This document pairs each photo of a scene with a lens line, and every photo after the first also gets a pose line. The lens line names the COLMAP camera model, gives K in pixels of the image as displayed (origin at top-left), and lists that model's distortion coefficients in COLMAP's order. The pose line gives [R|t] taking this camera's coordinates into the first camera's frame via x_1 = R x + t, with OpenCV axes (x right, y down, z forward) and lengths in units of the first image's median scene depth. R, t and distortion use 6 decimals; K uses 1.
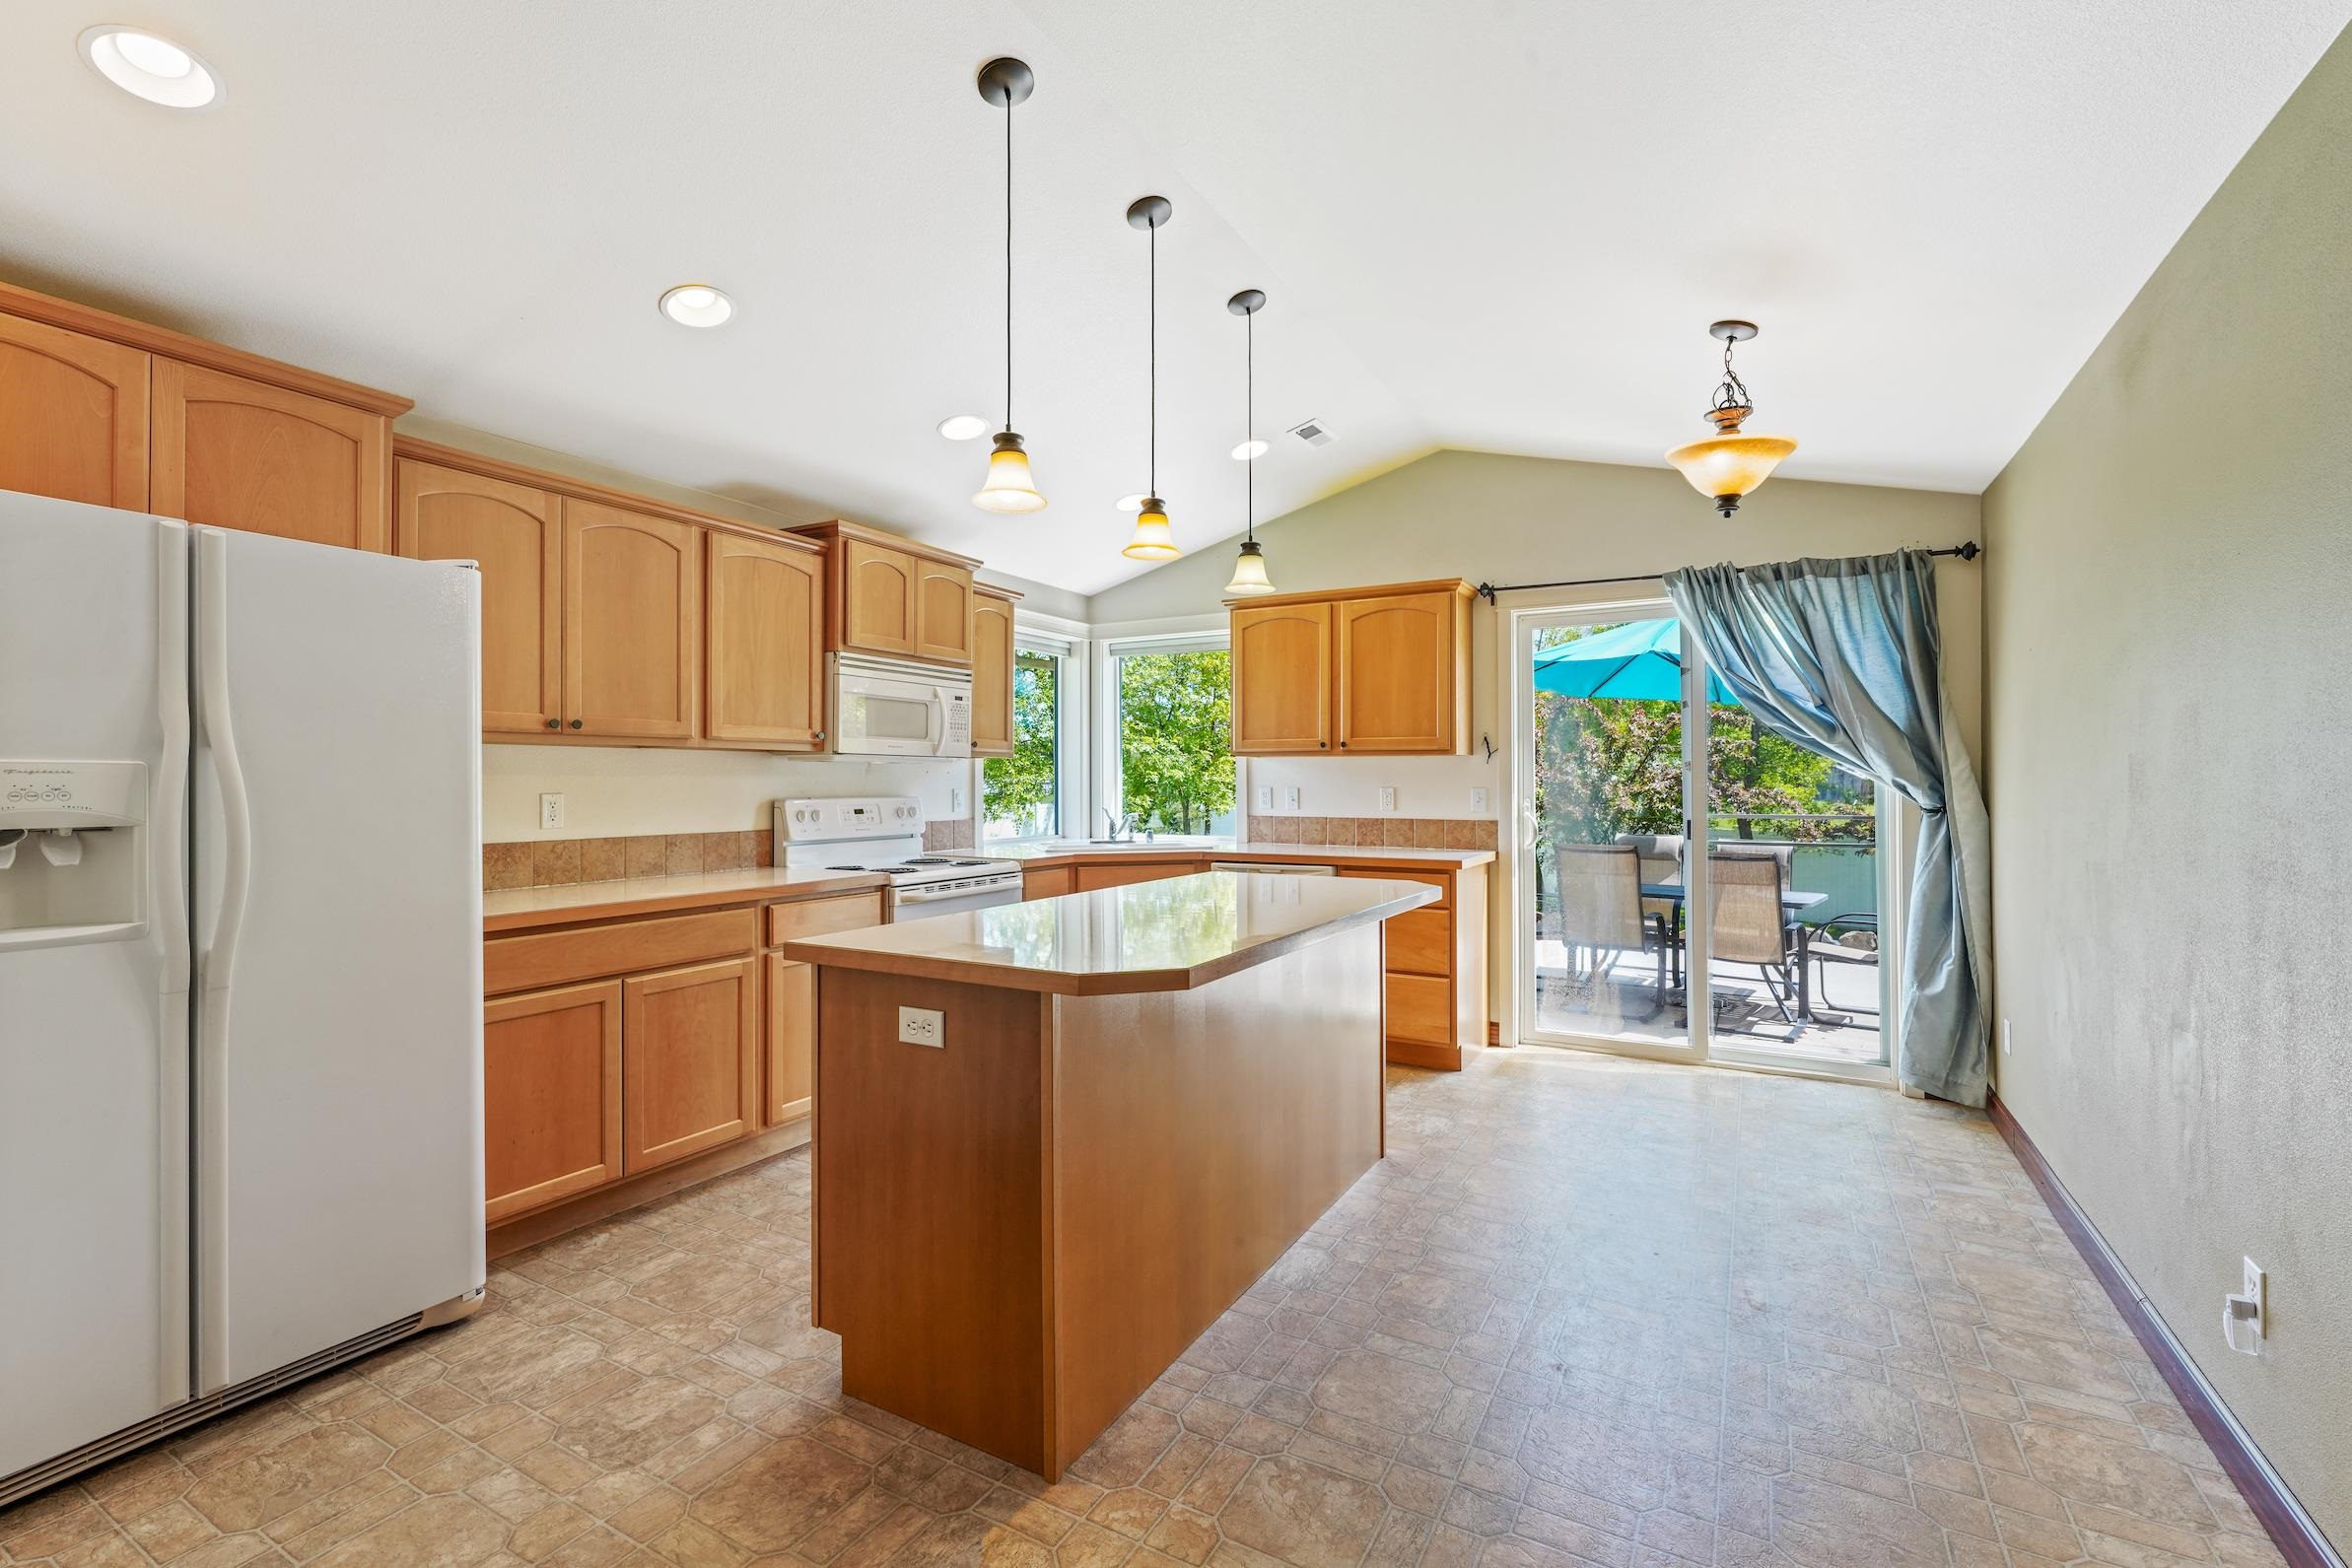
lens RADIAL K [[1020.5, 0, 1174.2], [0, 1020.5, 779.3], [0, 0, 1]] dist [-0.002515, 0.000230]
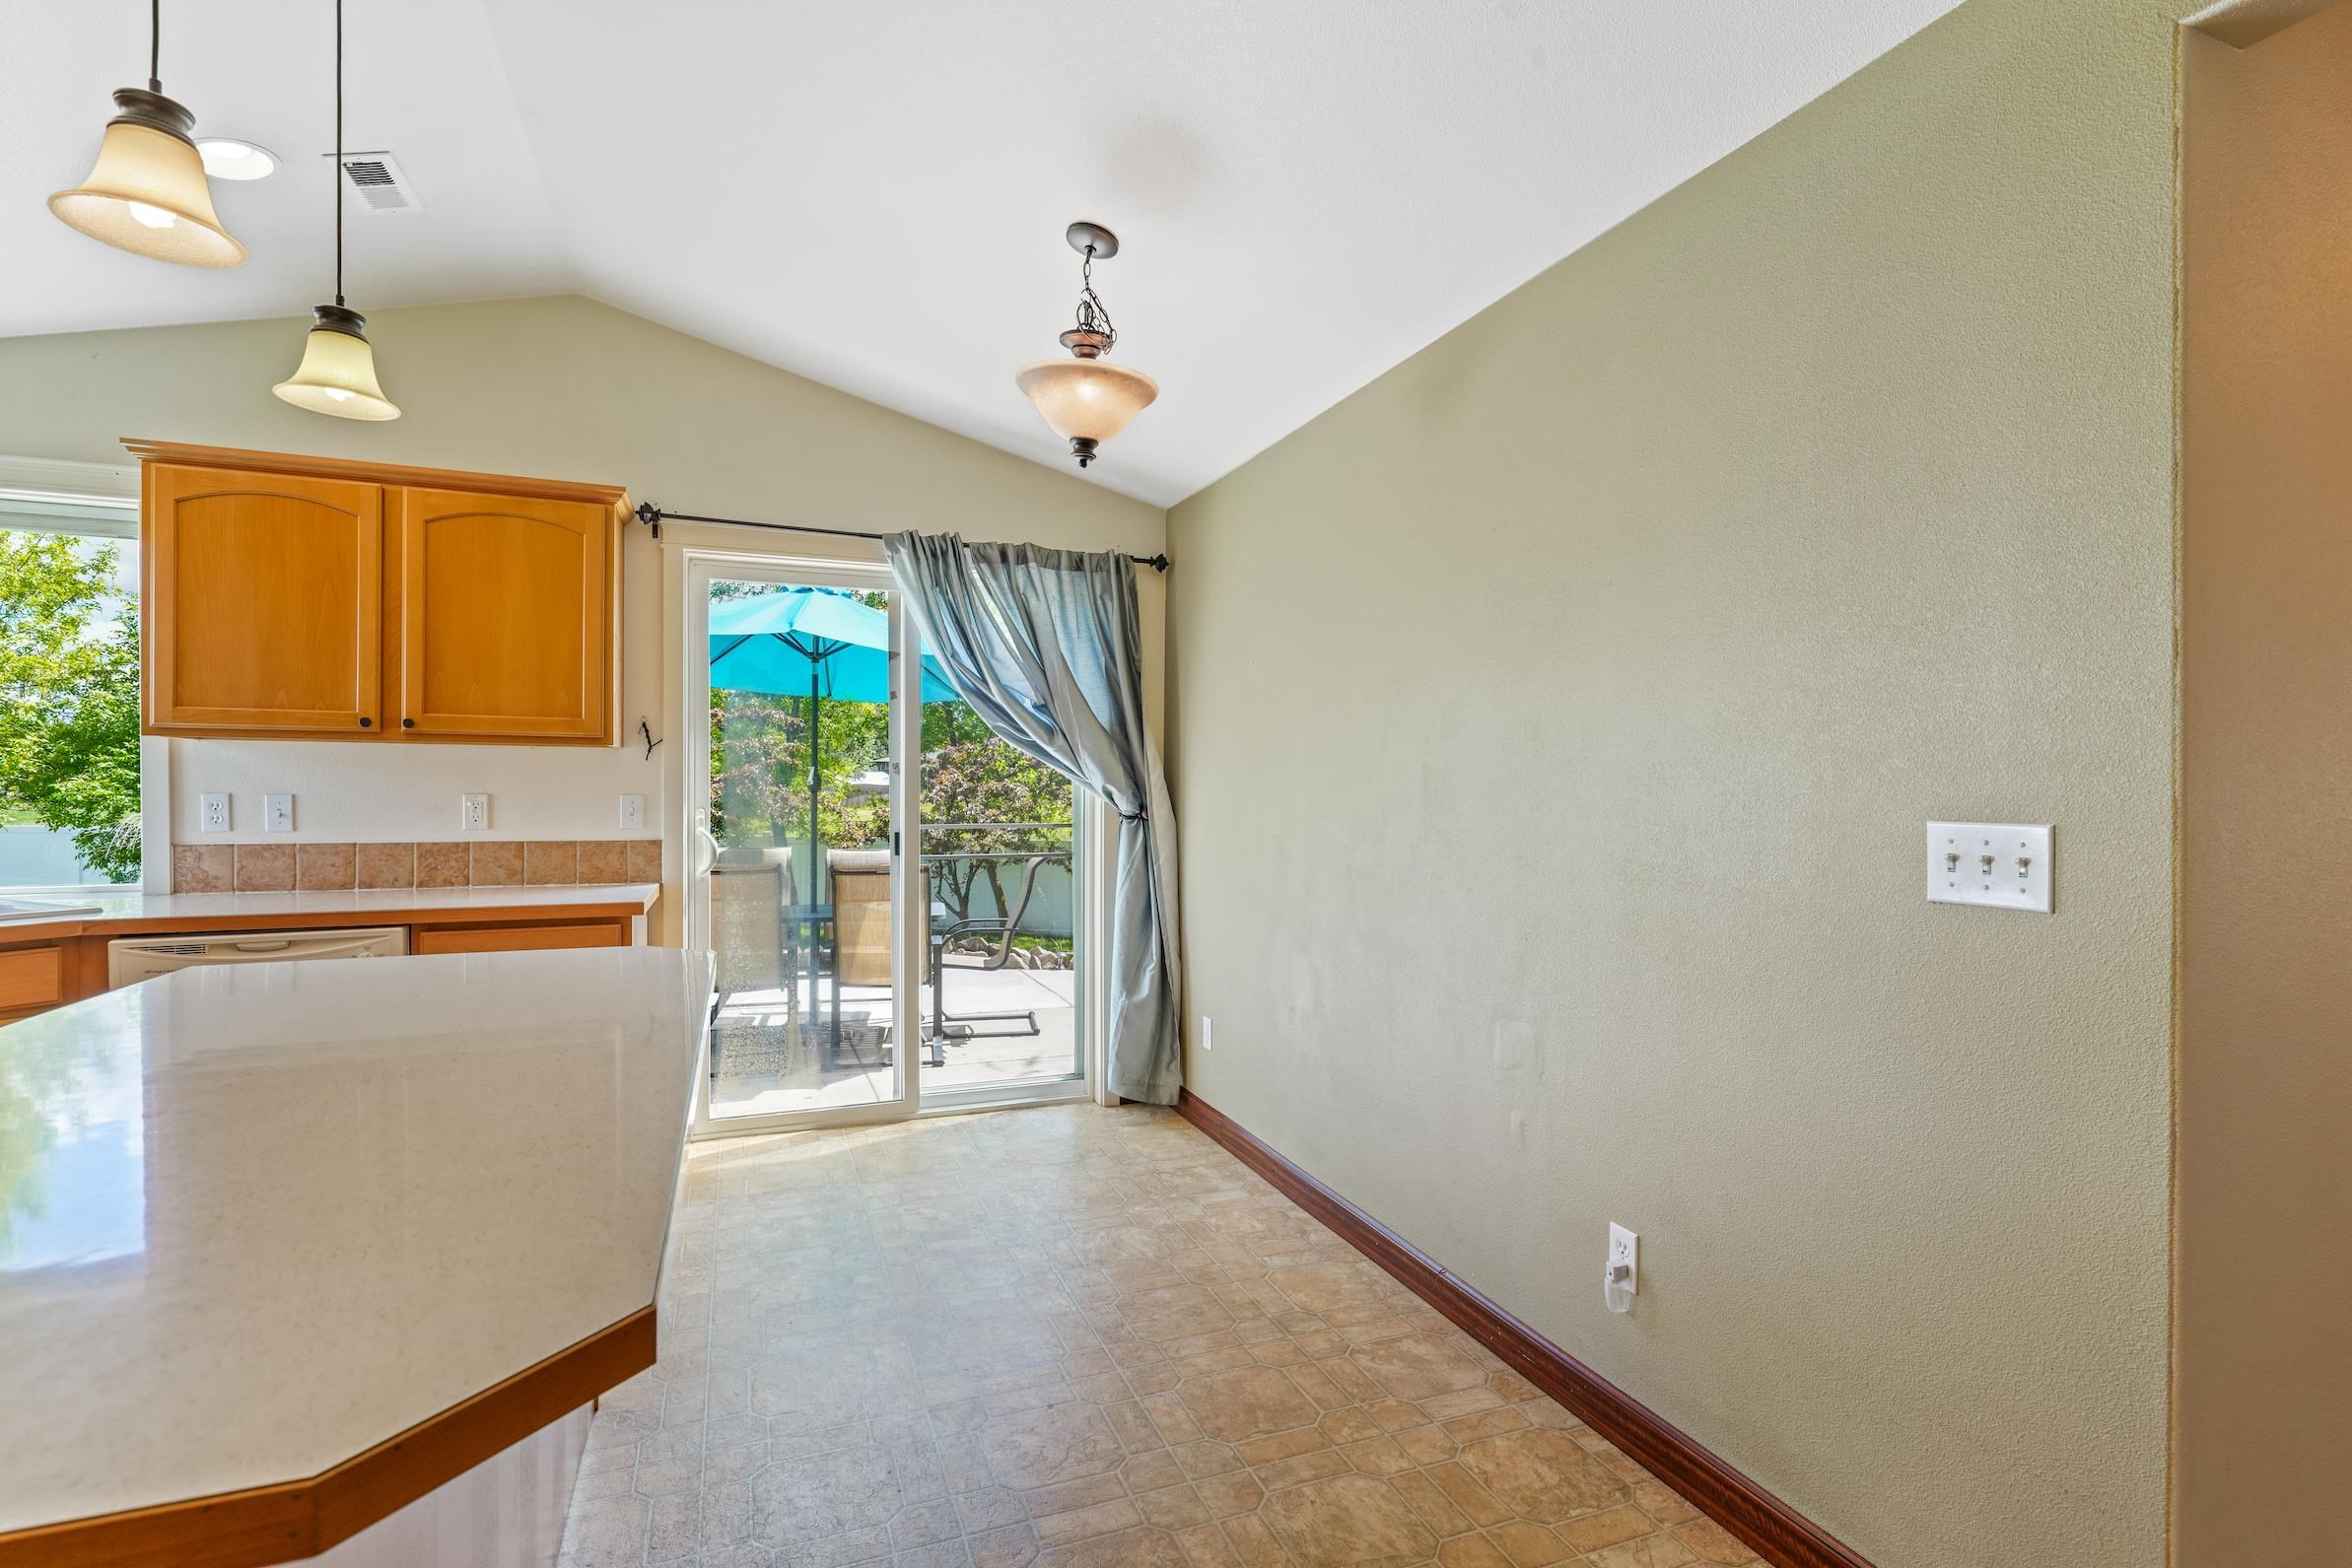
lens RADIAL K [[1118.1, 0, 1185.2], [0, 1118.1, 793.6], [0, 0, 1]] dist [0.002570, 0.000266]
pose [[0.624013, -0.000928, 0.781414, -0.083320], [-0.007323, 0.999948, 0.007036, -0.000341], [-0.781380, -0.010113, 0.623974, 0.279750]]
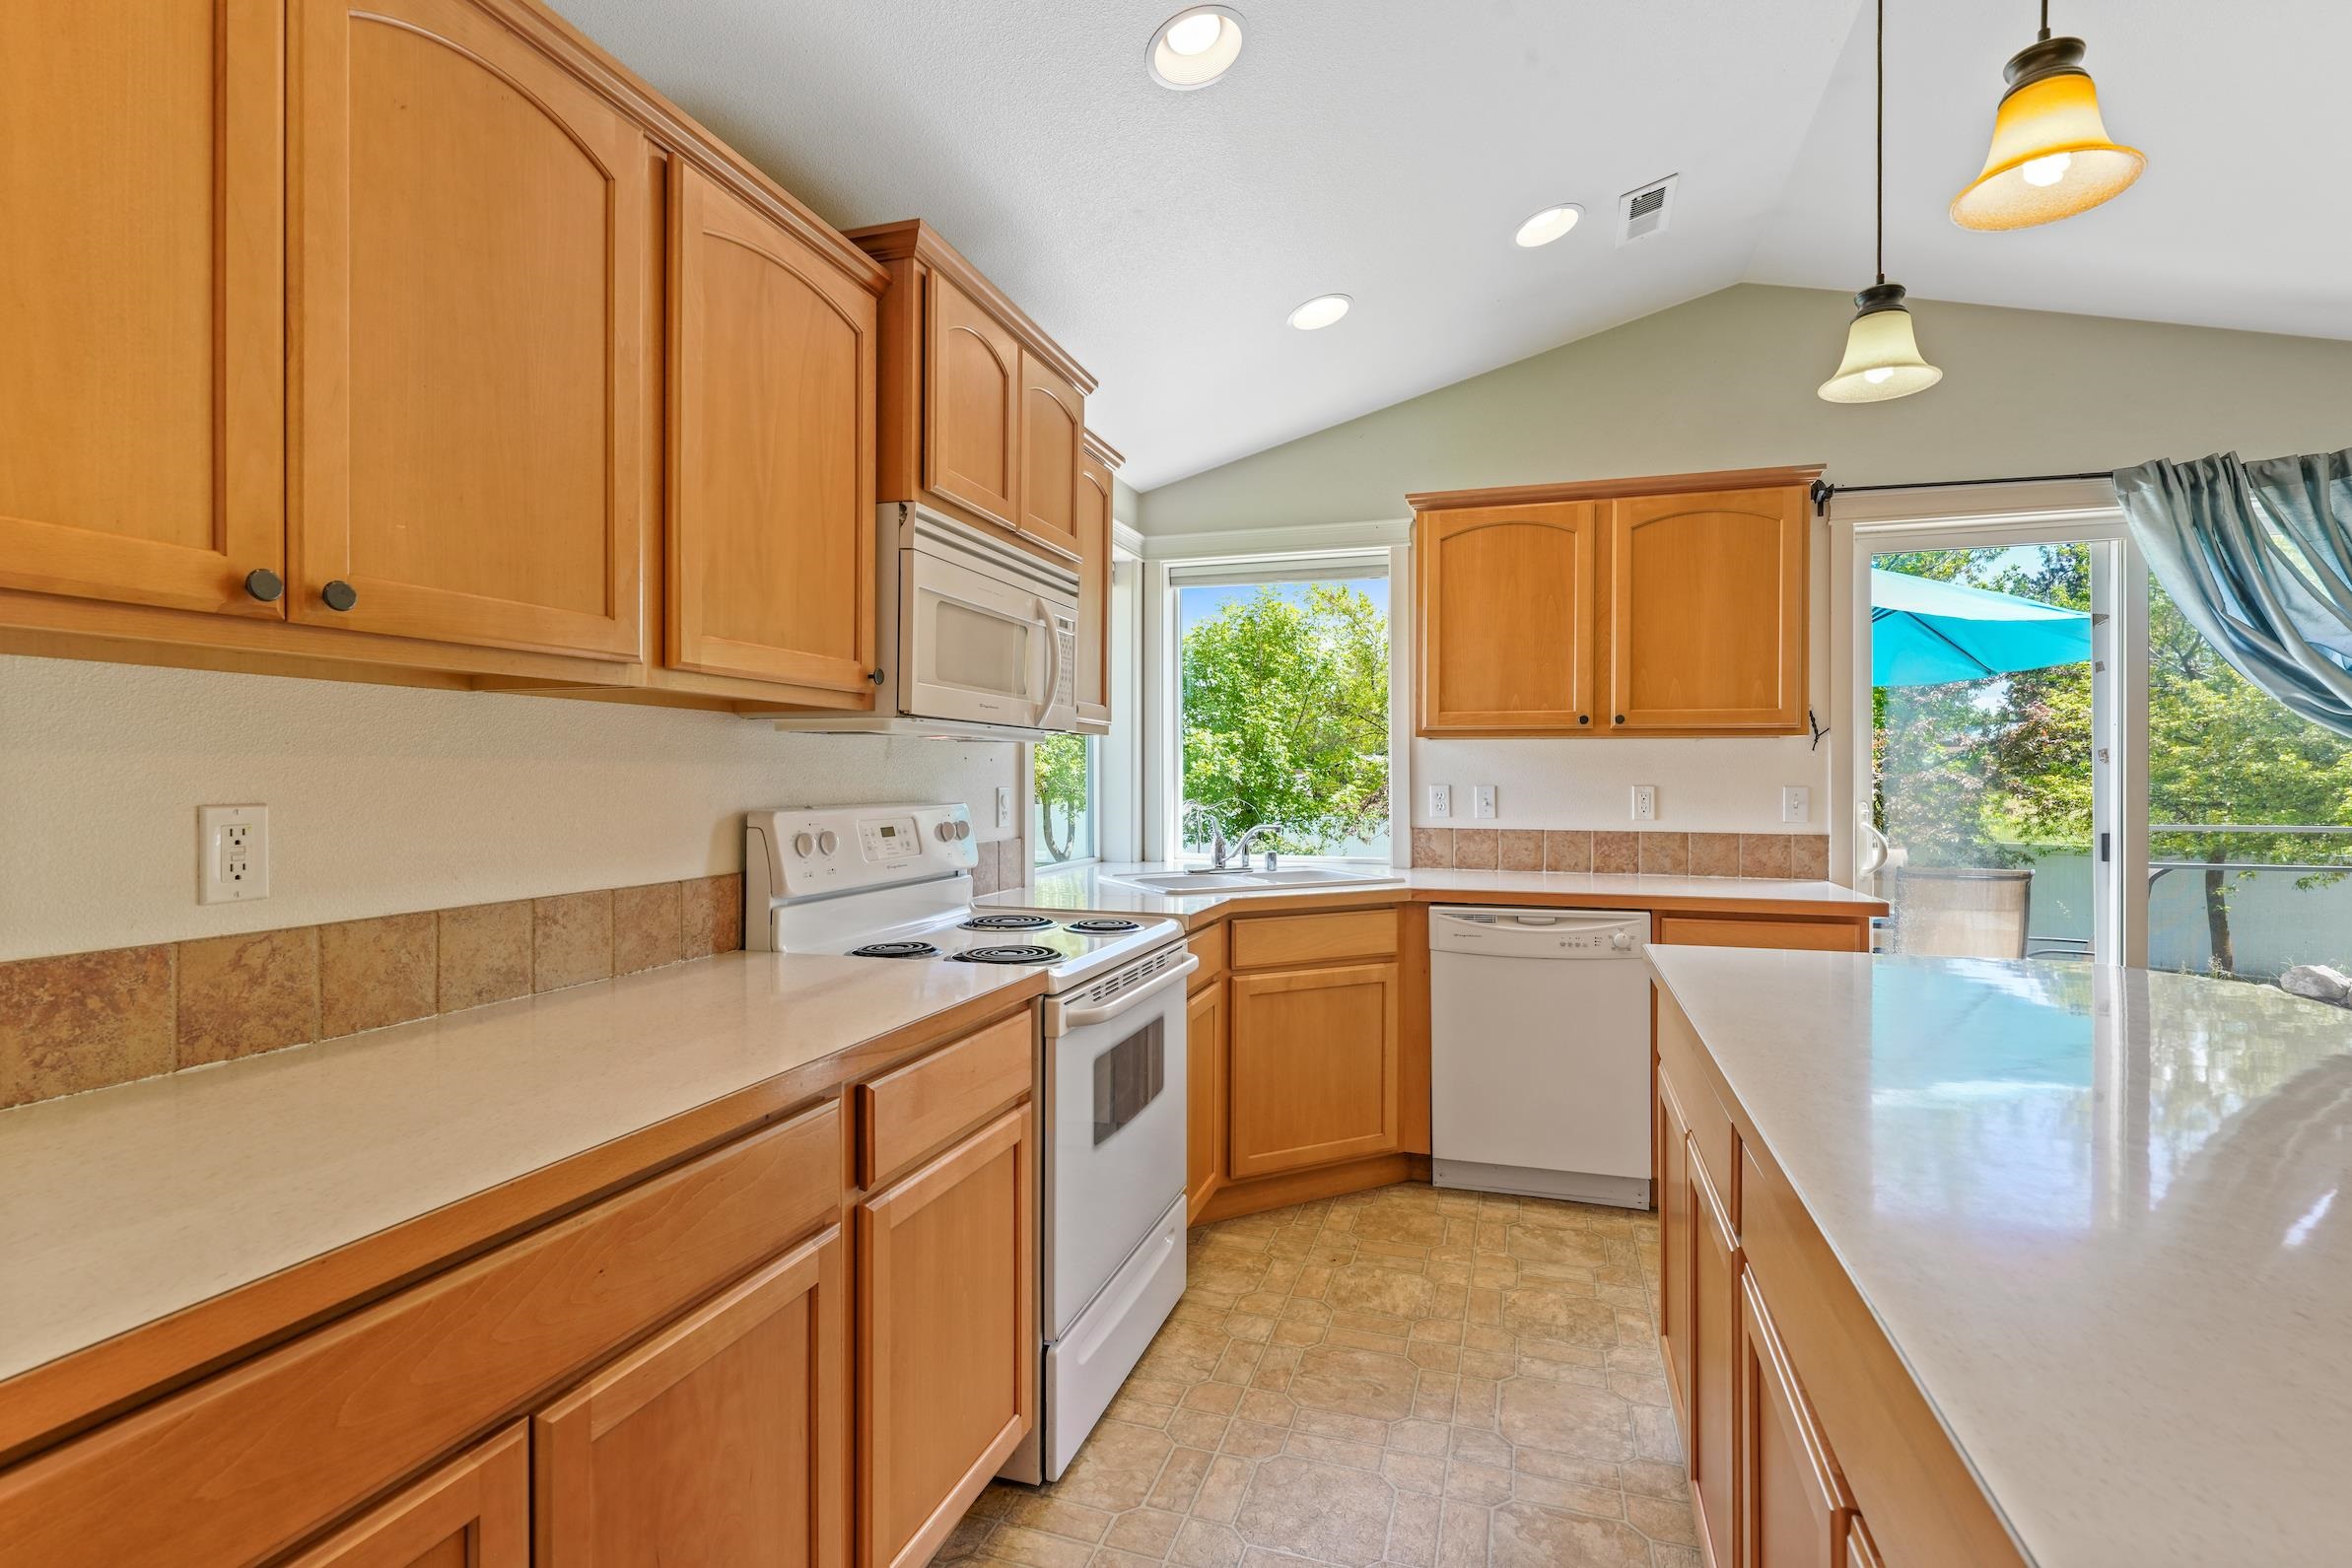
lens RADIAL K [[1091.5, 0, 1183.9], [0, 1091.5, 780.0], [0, 0, 1]] dist [0.000783, -0.001456]
pose [[0.979550, 0.002215, 0.201188, -0.306320], [-0.003430, 0.999978, 0.005693, 0.001688], [-0.201171, -0.006267, 0.979536, 0.472995]]
